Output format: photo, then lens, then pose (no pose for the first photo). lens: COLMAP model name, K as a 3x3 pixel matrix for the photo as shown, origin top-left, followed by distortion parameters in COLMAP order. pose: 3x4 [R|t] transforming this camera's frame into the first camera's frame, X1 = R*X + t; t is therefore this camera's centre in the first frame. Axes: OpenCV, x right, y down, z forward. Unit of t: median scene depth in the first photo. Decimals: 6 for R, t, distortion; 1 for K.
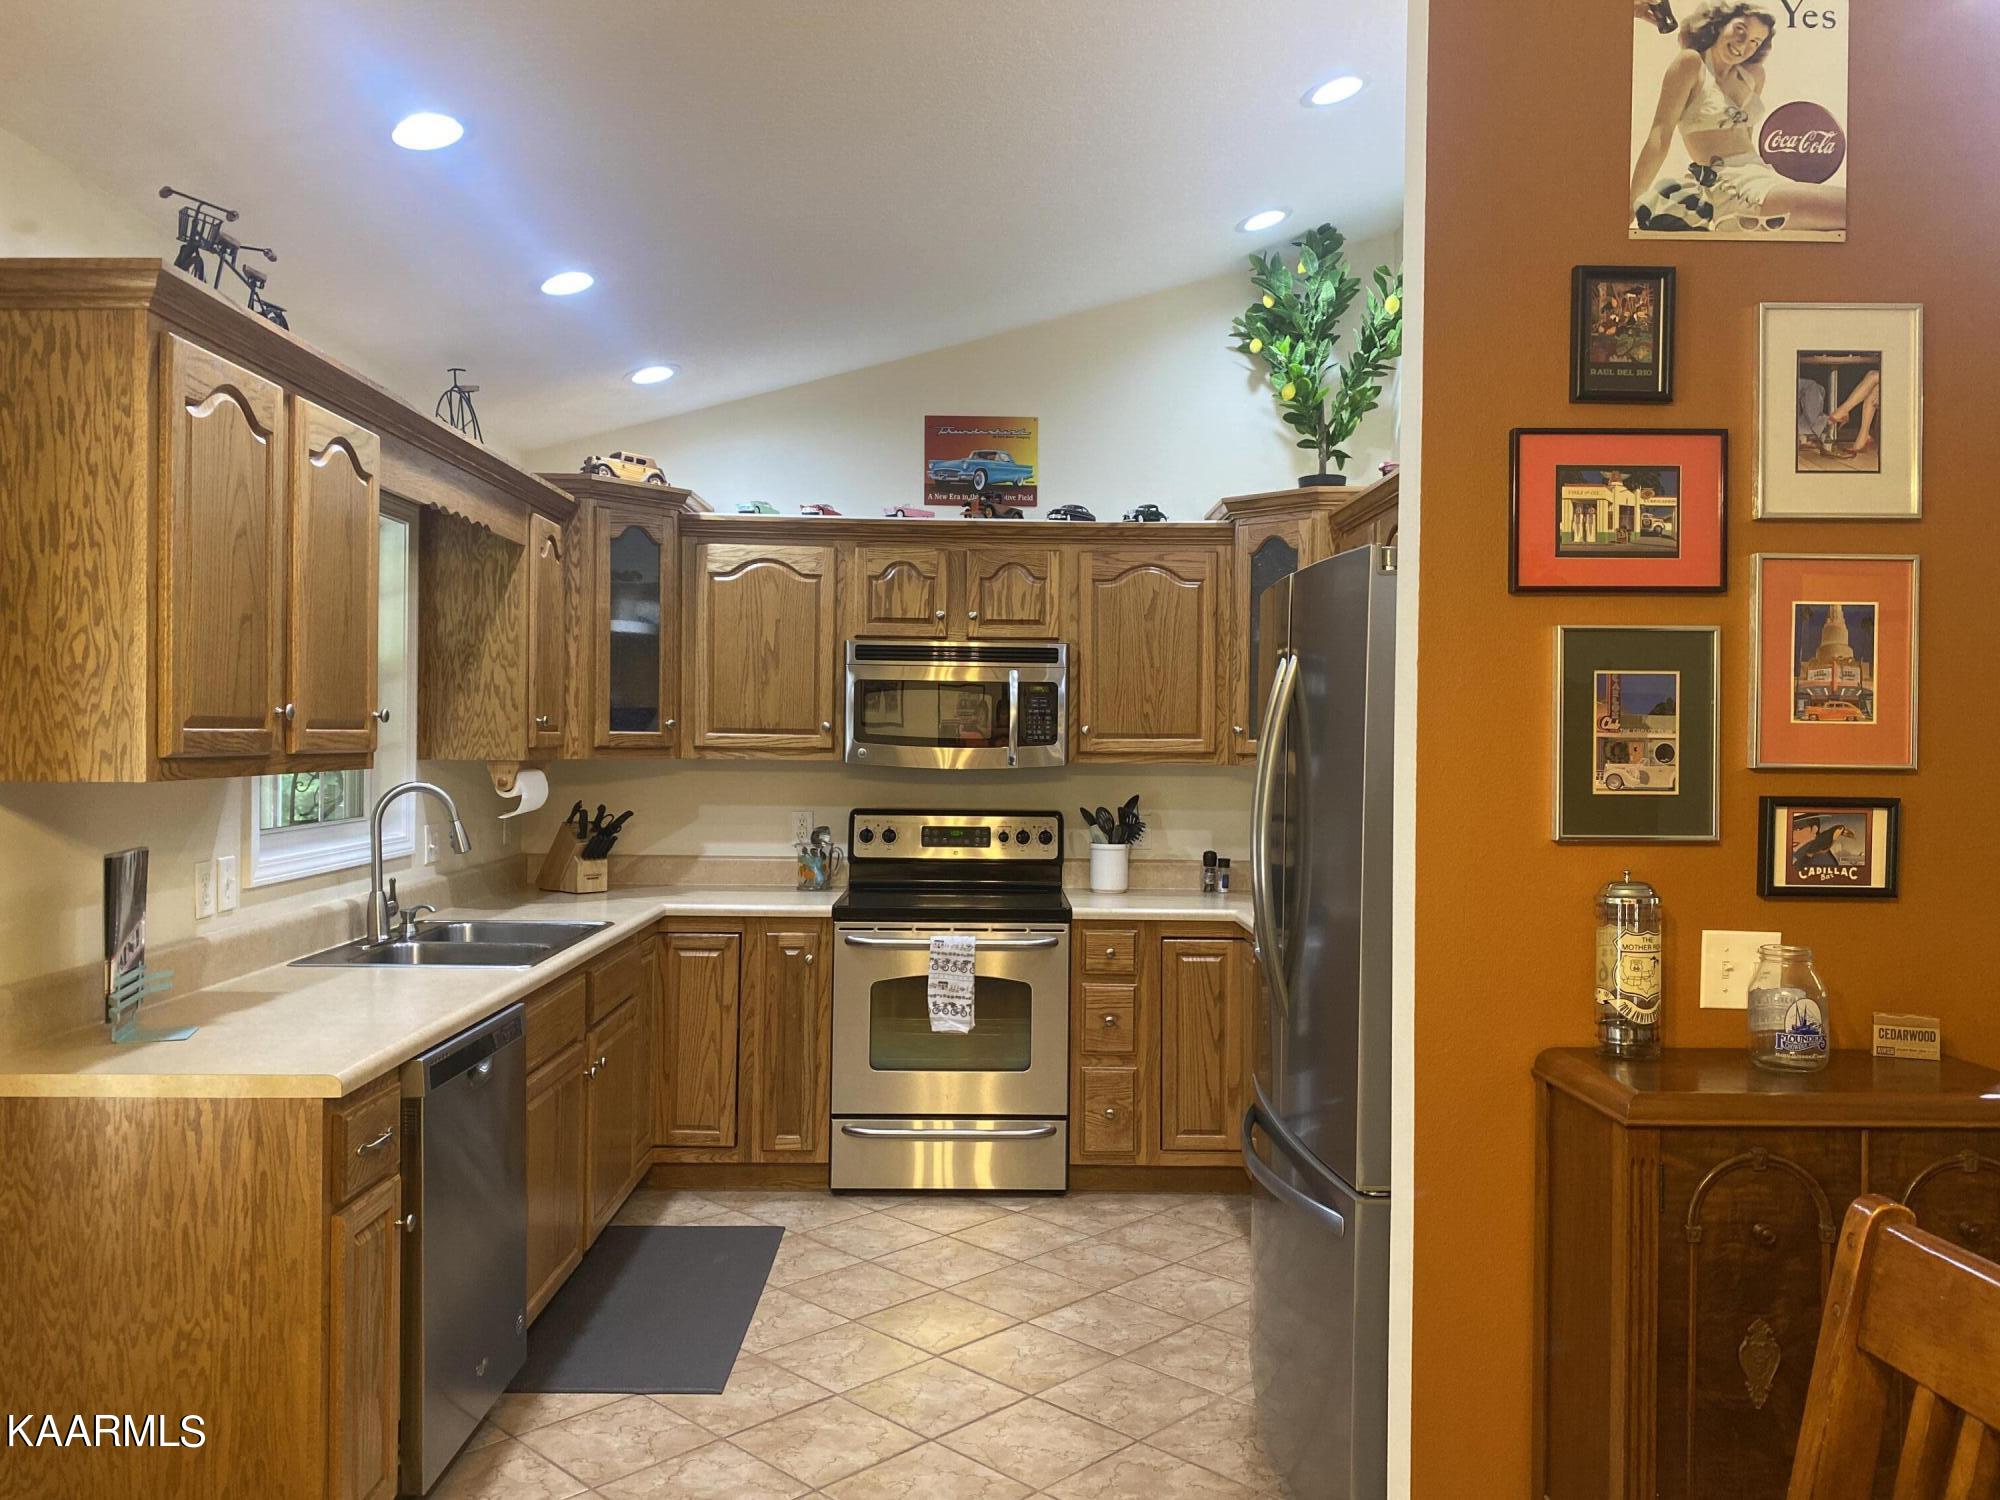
lens RADIAL K [[1538.1, 0, 1004.3], [0, 1538.1, 740.6], [0, 0, 1]] dist [0.058032, -0.074315]
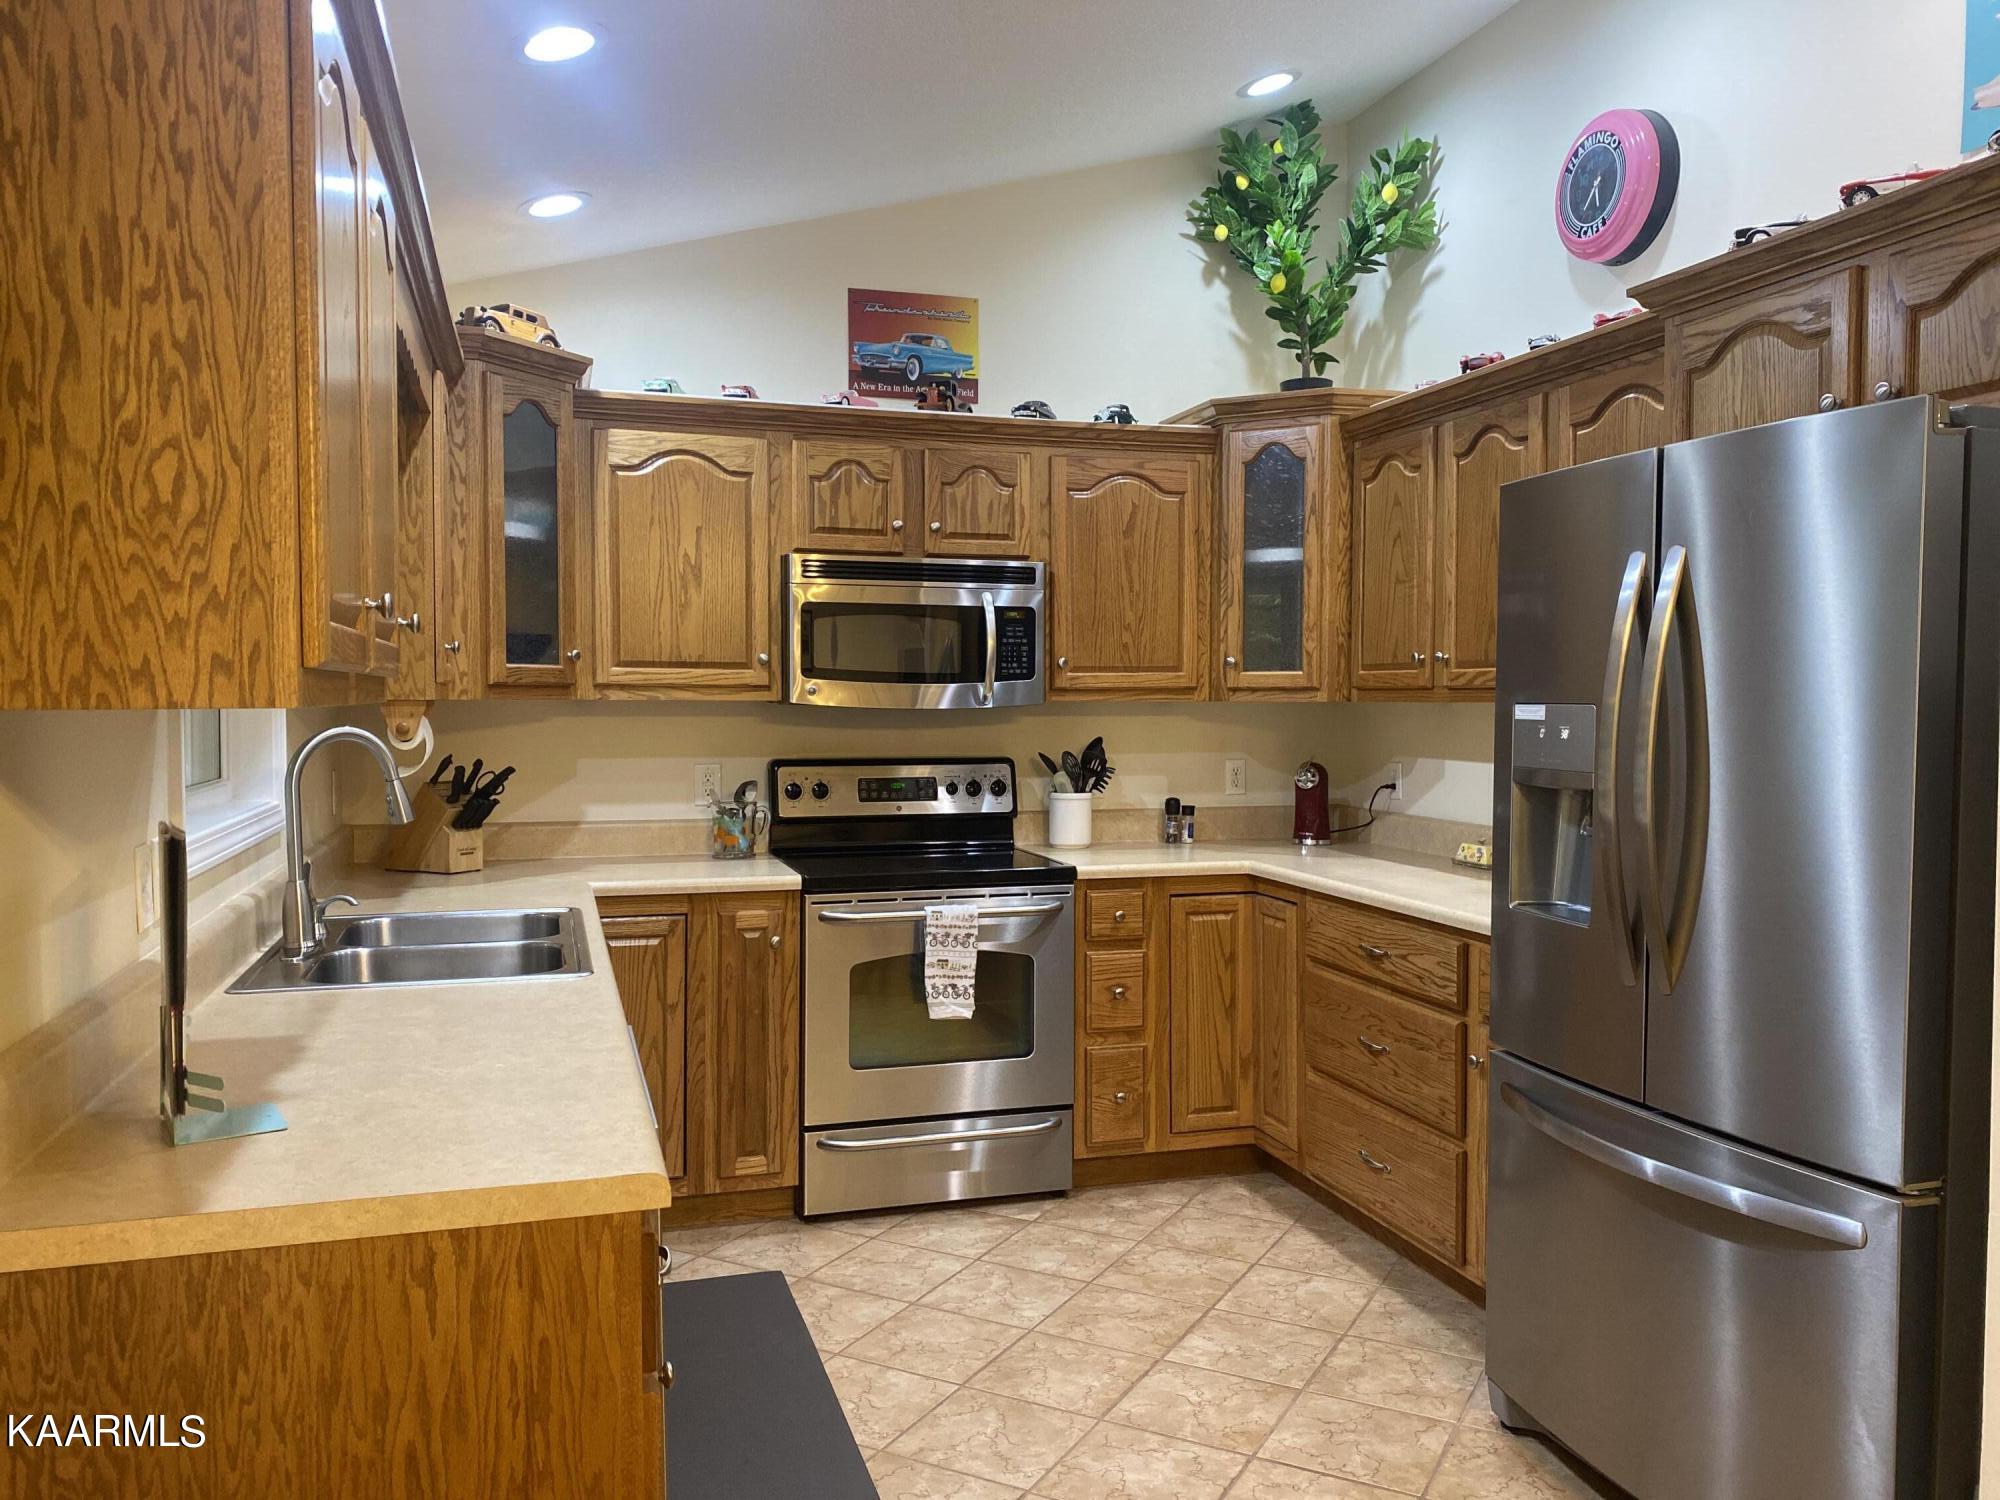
lens RADIAL K [[1534.1, 0, 1005.4], [0, 1534.1, 749.3], [0, 0, 1]] dist [0.043735, -0.067367]
pose [[0.960203, -0.019390, 0.278629, -0.250334], [0.010076, 0.999343, 0.034821, 0.013498], [-0.279121, -0.030628, 0.959767, 0.199156]]
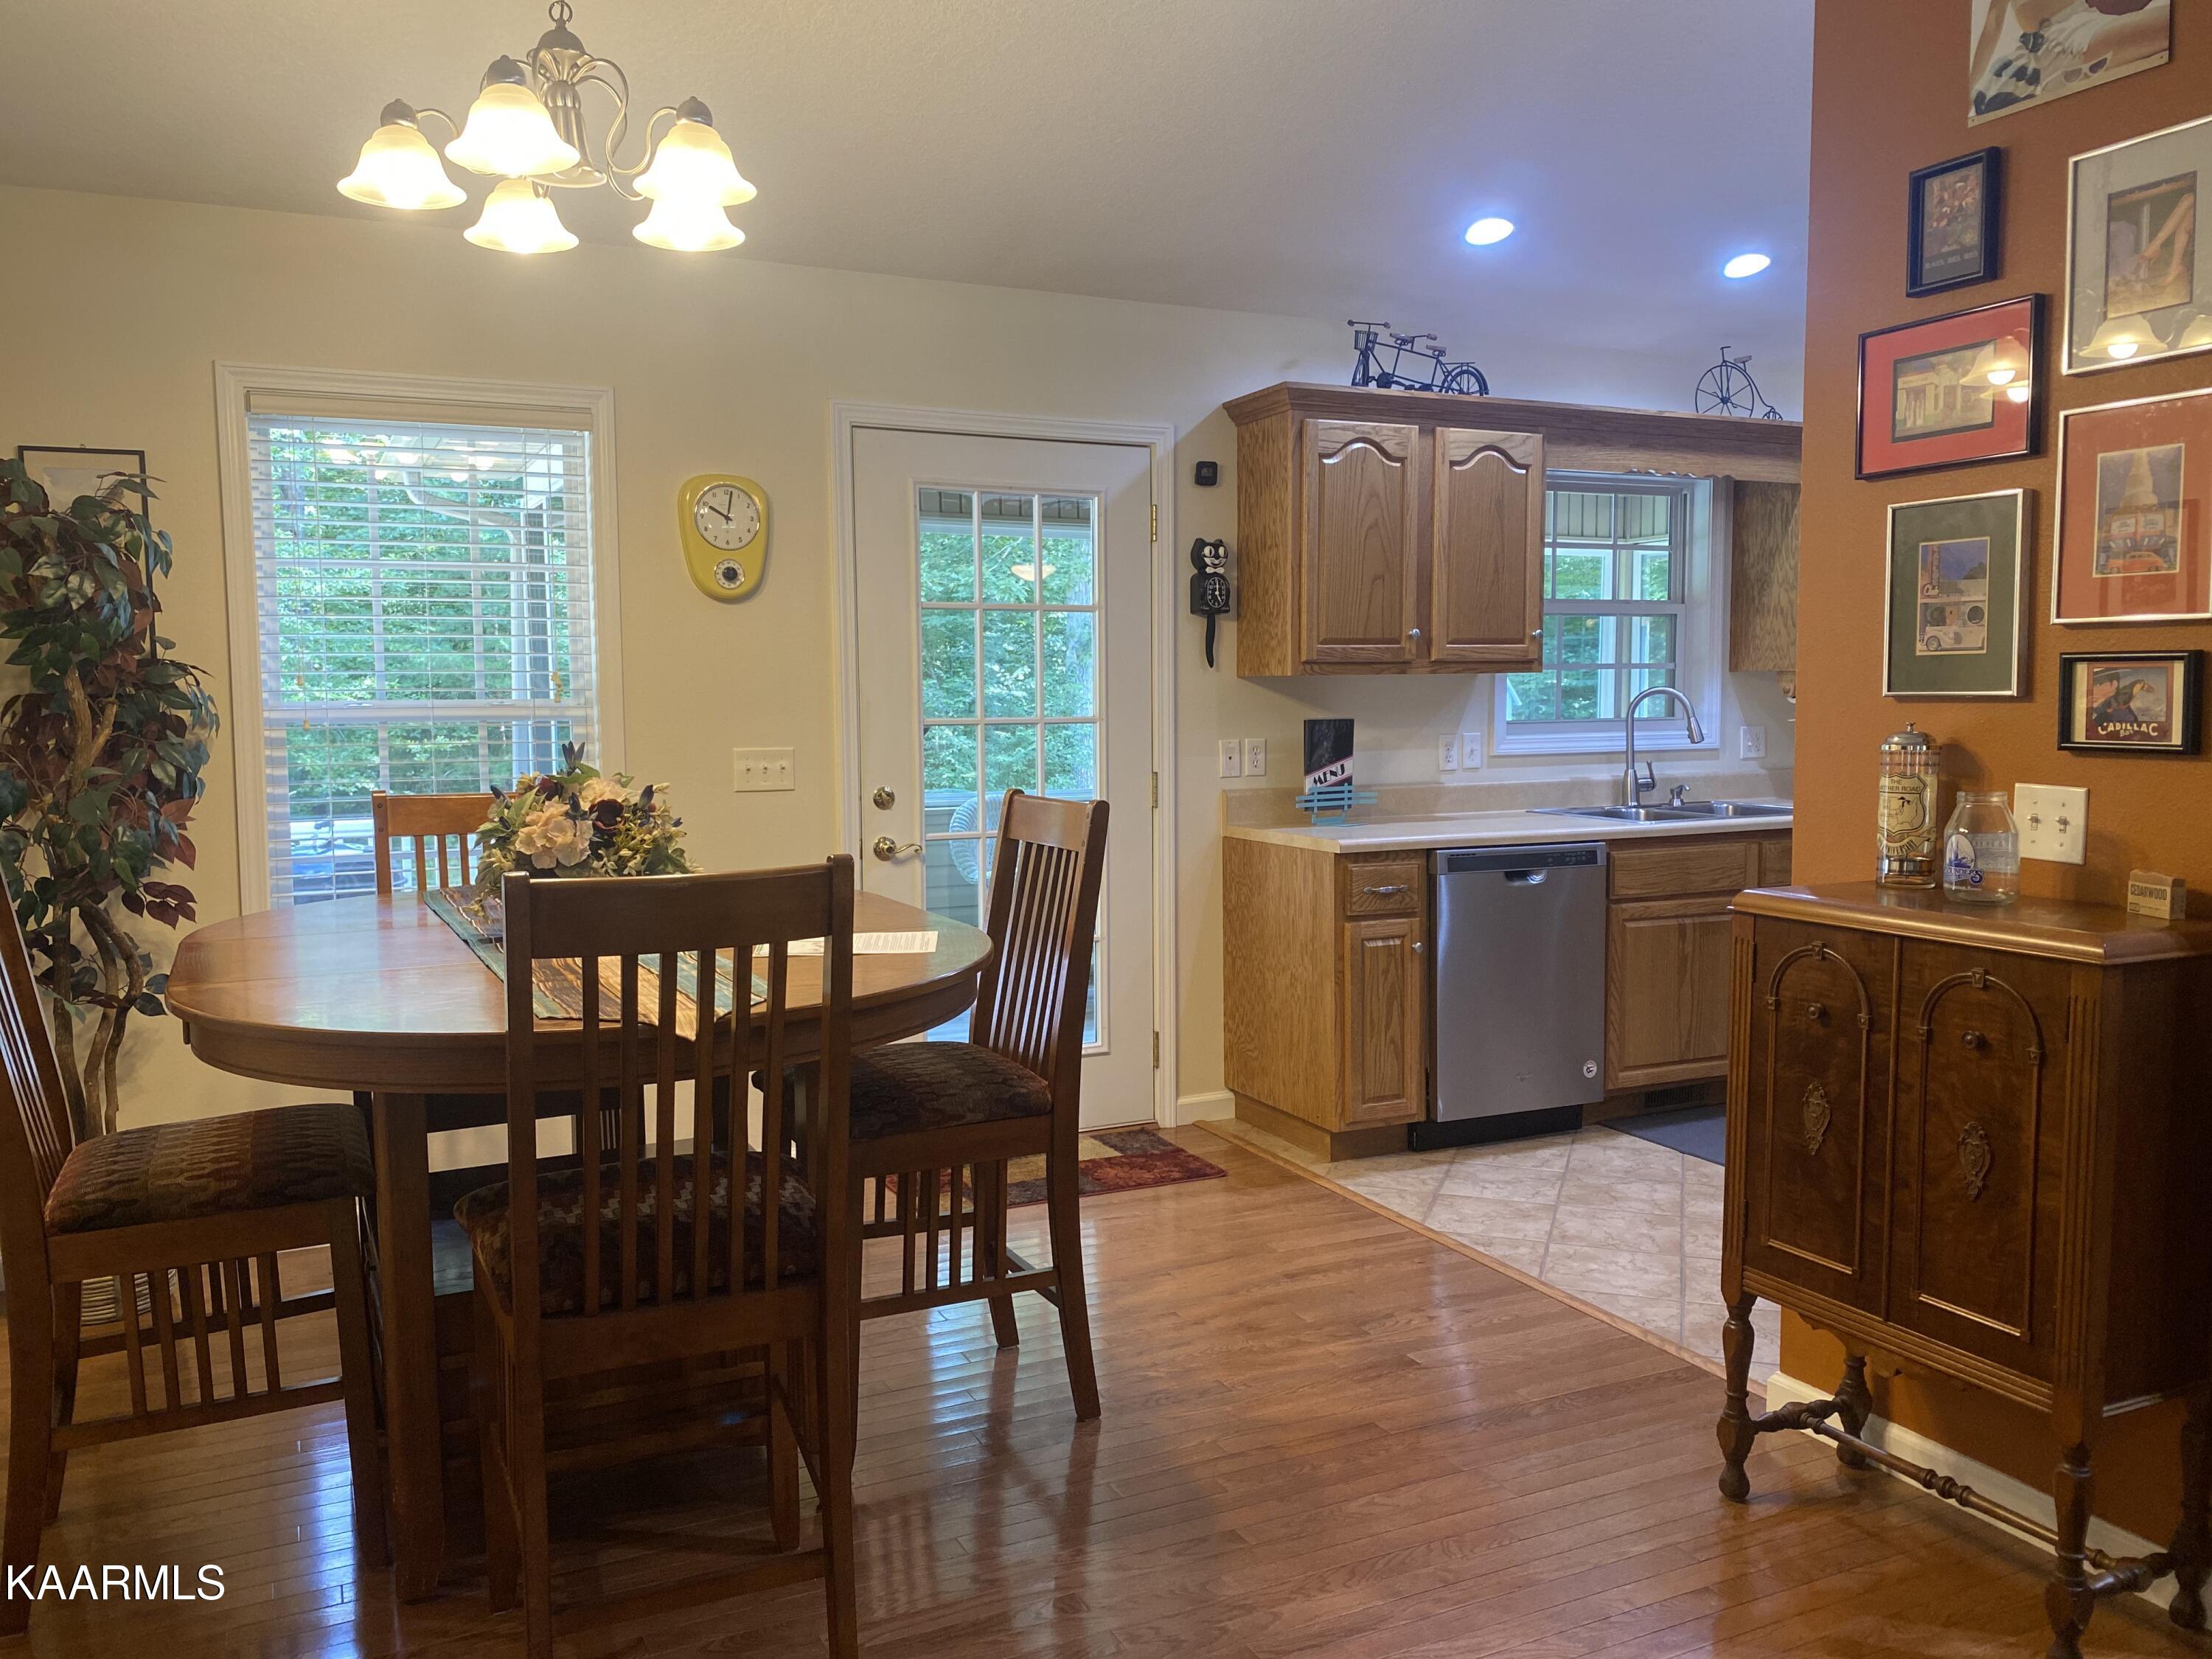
lens RADIAL K [[1678.8, 0, 1068.5], [0, 1678.8, 824.6], [0, 0, 1]] dist [0.050868, -0.042194]
pose [[0.414735, 0.061645, -0.907852, 0.617608], [0.009973, 0.997335, 0.072277, 0.030665], [0.909888, -0.039030, 0.413015, -0.028689]]
